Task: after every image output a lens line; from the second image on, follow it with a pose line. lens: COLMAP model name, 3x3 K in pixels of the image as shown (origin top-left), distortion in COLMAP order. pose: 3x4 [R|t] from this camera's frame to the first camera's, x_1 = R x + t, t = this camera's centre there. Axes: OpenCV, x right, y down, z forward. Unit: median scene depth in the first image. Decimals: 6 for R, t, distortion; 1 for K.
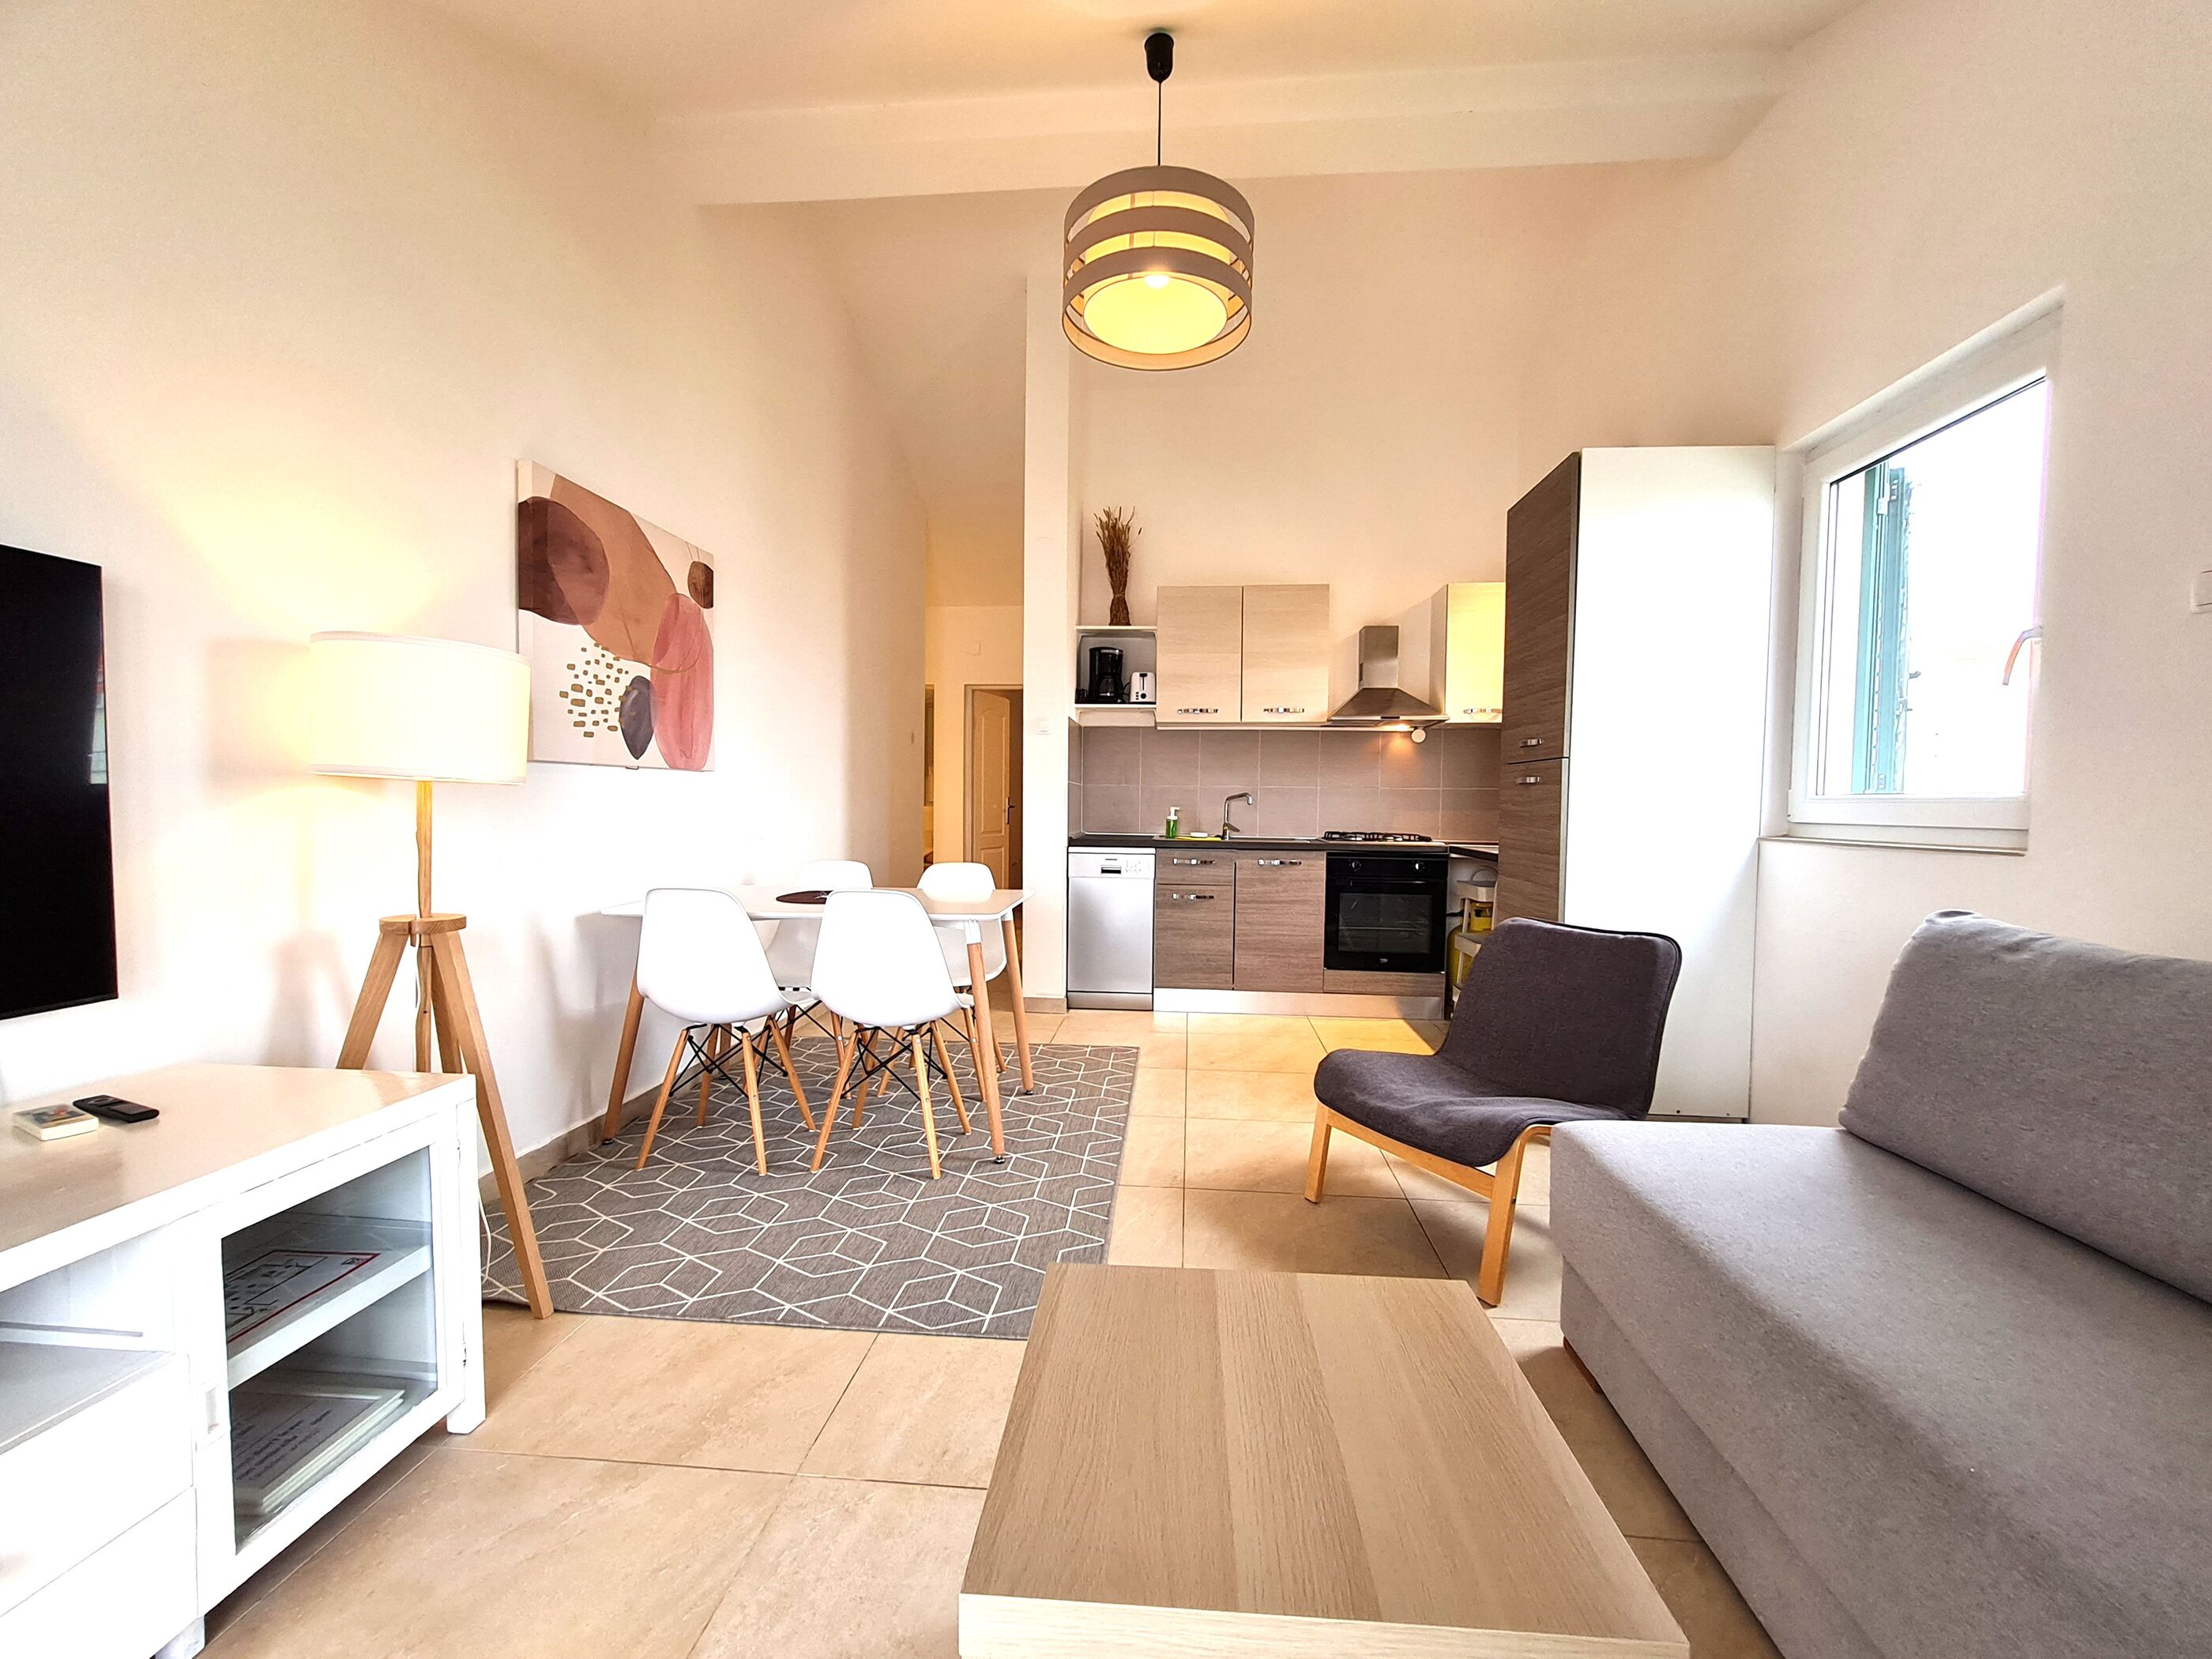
lens RADIAL K [[965.0, 0, 1103.5], [0, 965.0, 849.2], [0, 0, 1]] dist [0.001899, -0.000073]
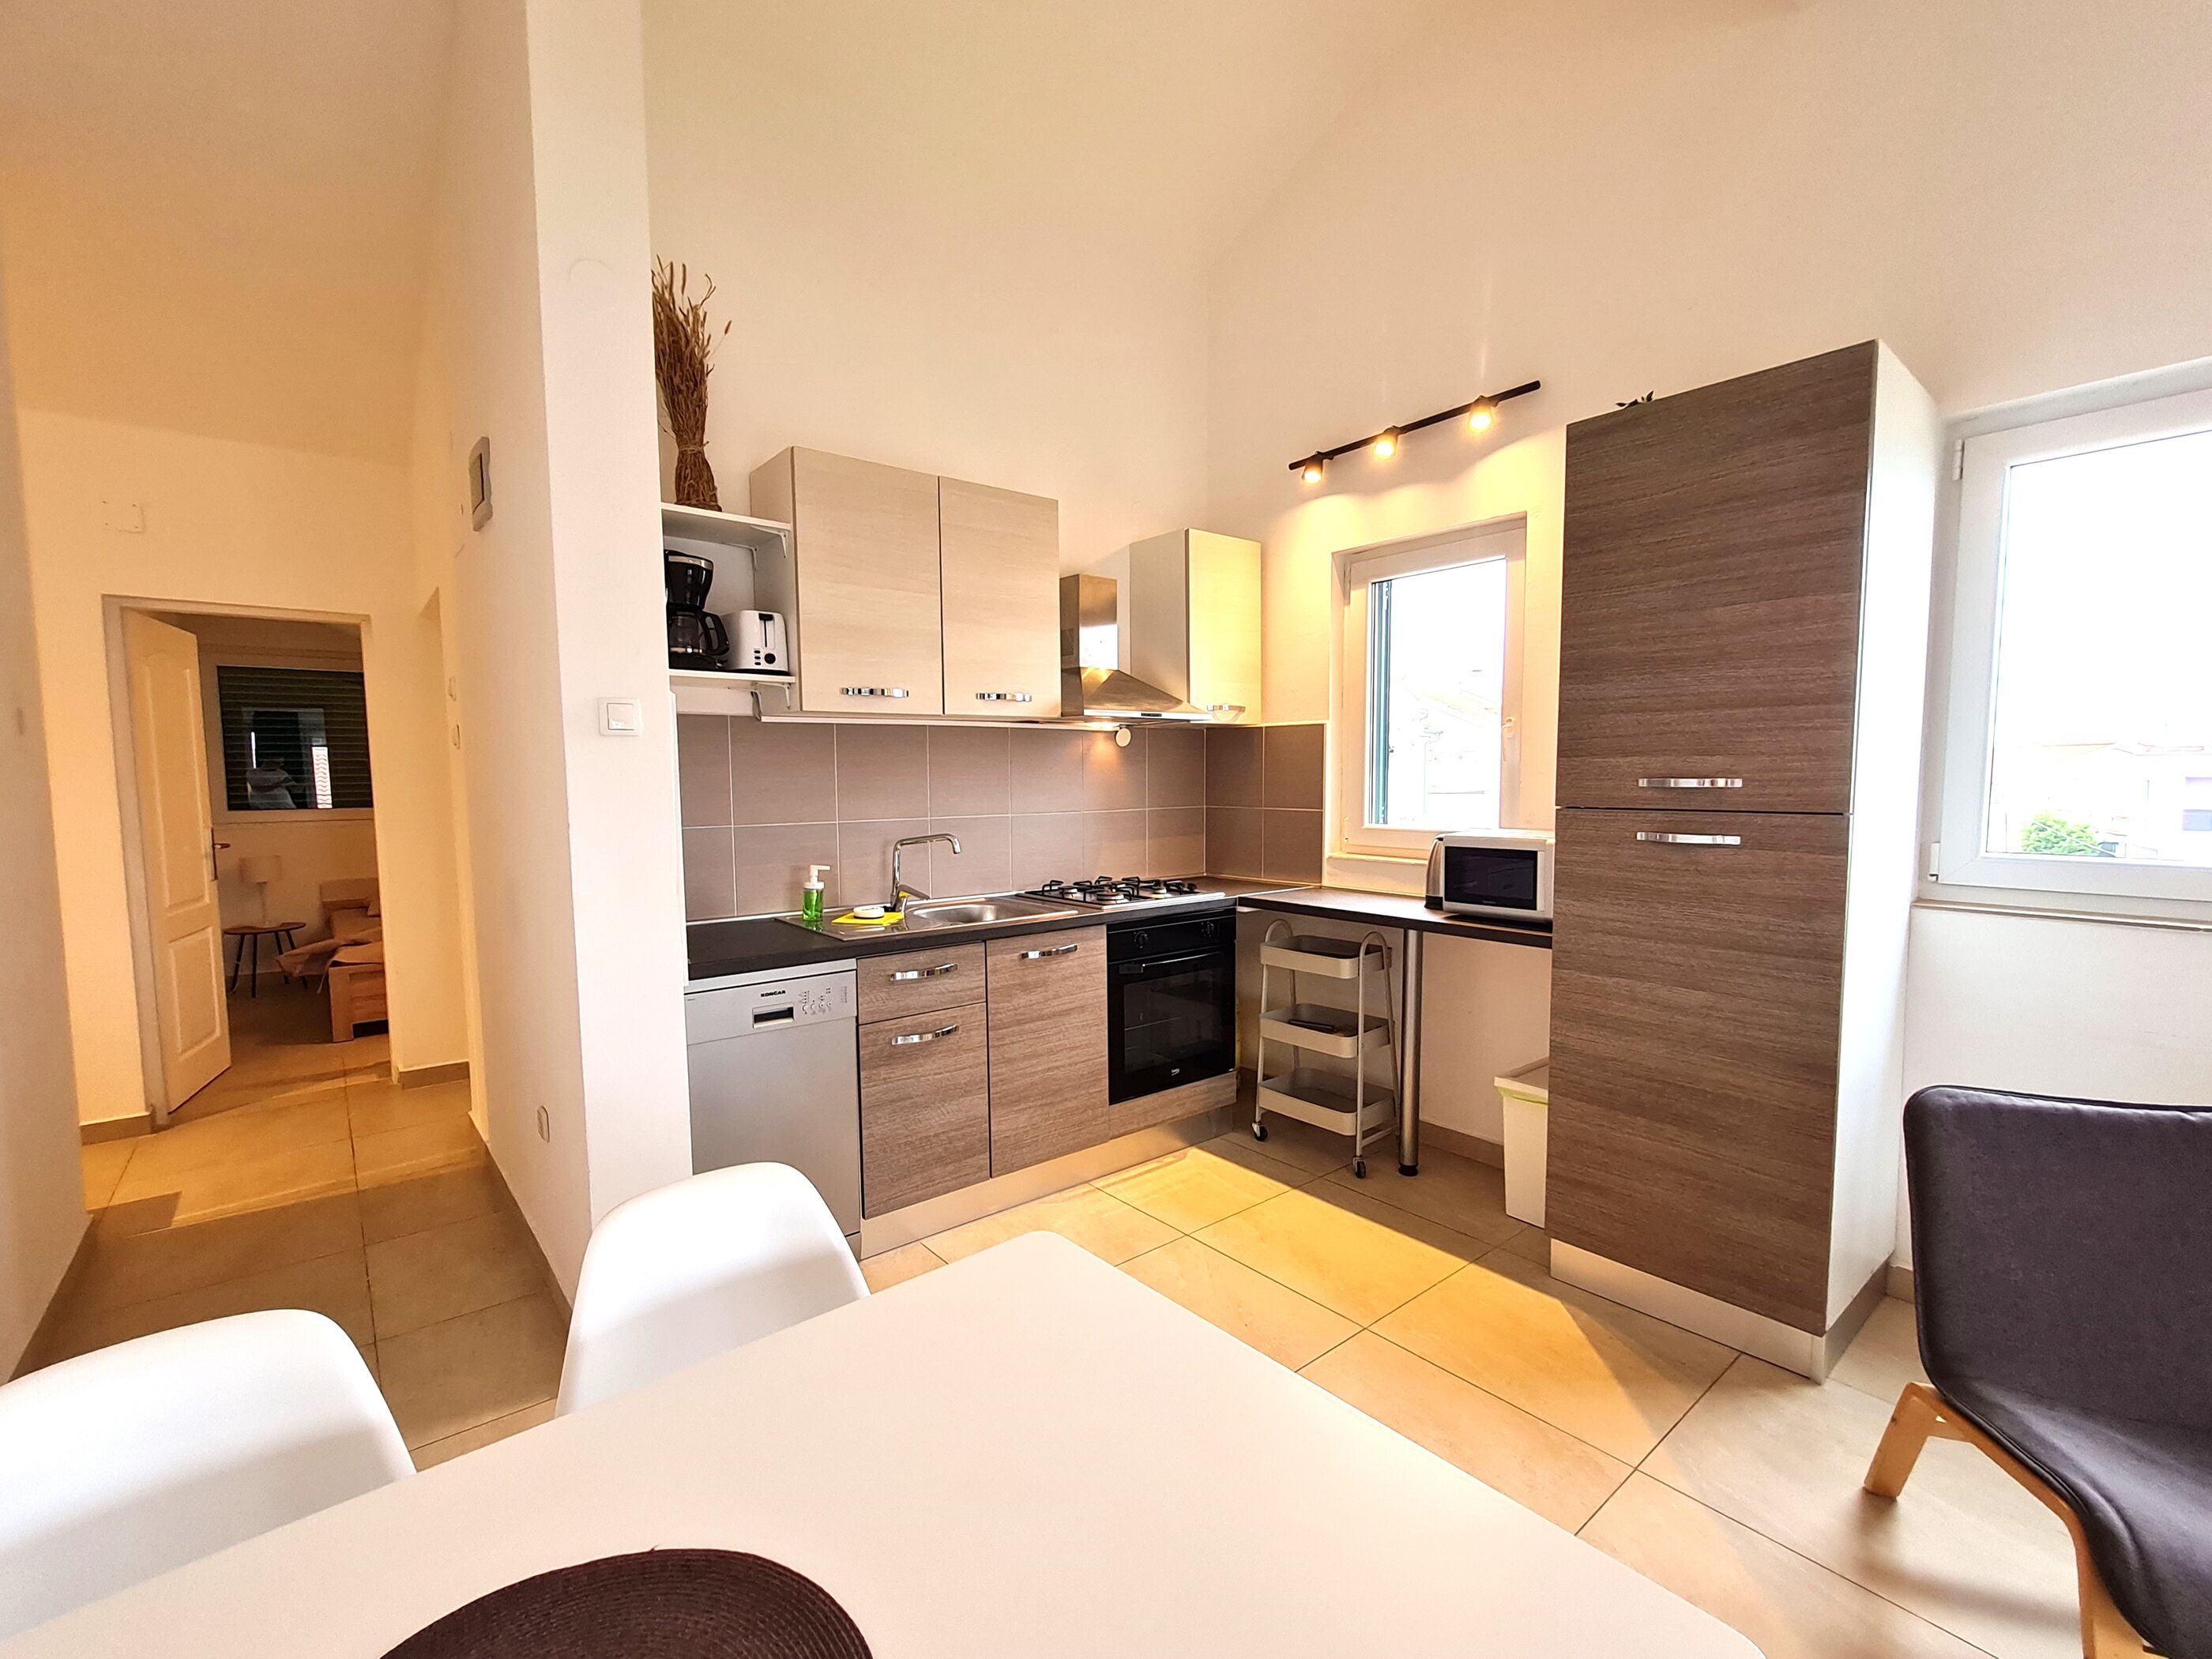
lens RADIAL K [[965.0, 0, 1103.5], [0, 965.0, 849.2], [0, 0, 1]] dist [0.001899, -0.000073]
pose [[0.714177, -0.074316, 0.696009, -0.337216], [0.050889, 0.997229, 0.054262, -0.131165], [-0.698113, -0.003334, 0.715979, 0.873401]]
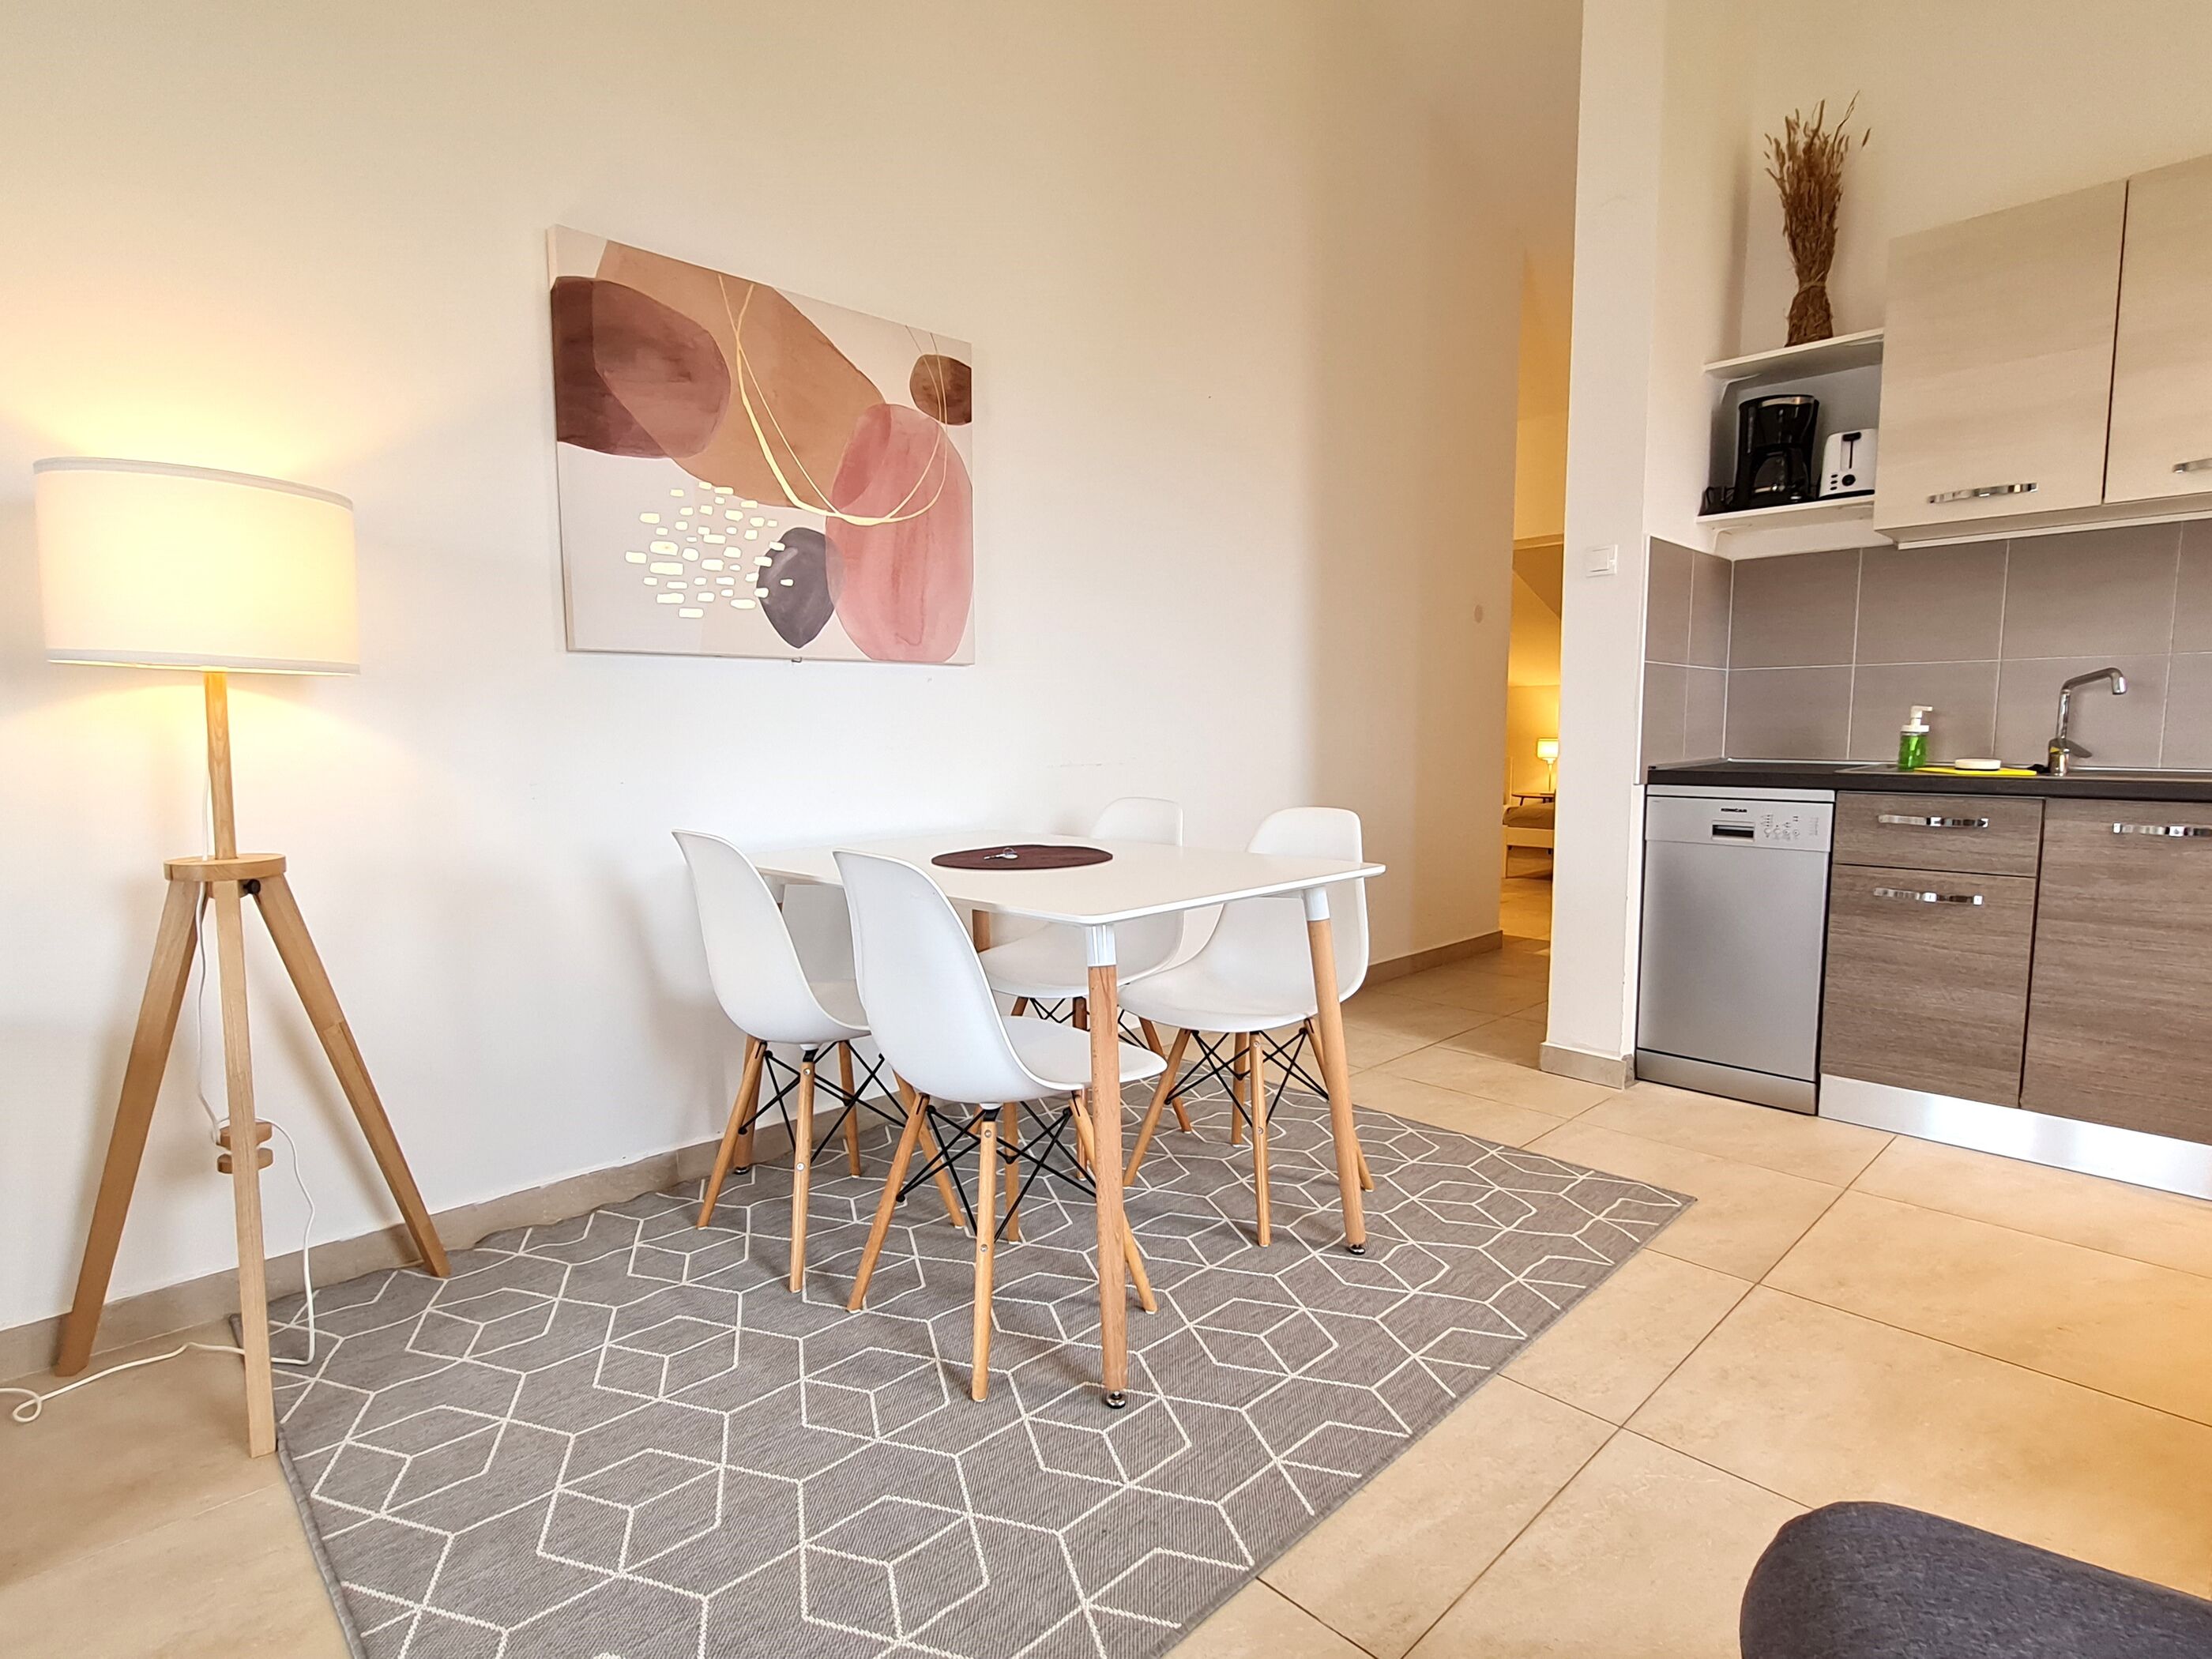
lens RADIAL K [[1130.3, 0, 1101.1], [0, 1130.3, 848.9], [0, 0, 1]] dist [-0.000916, -0.001167]
pose [[0.753058, 0.055764, -0.655587, 0.244668], [-0.017339, 0.997738, 0.064951, -0.003366], [0.657726, -0.037544, 0.752321, 0.531570]]
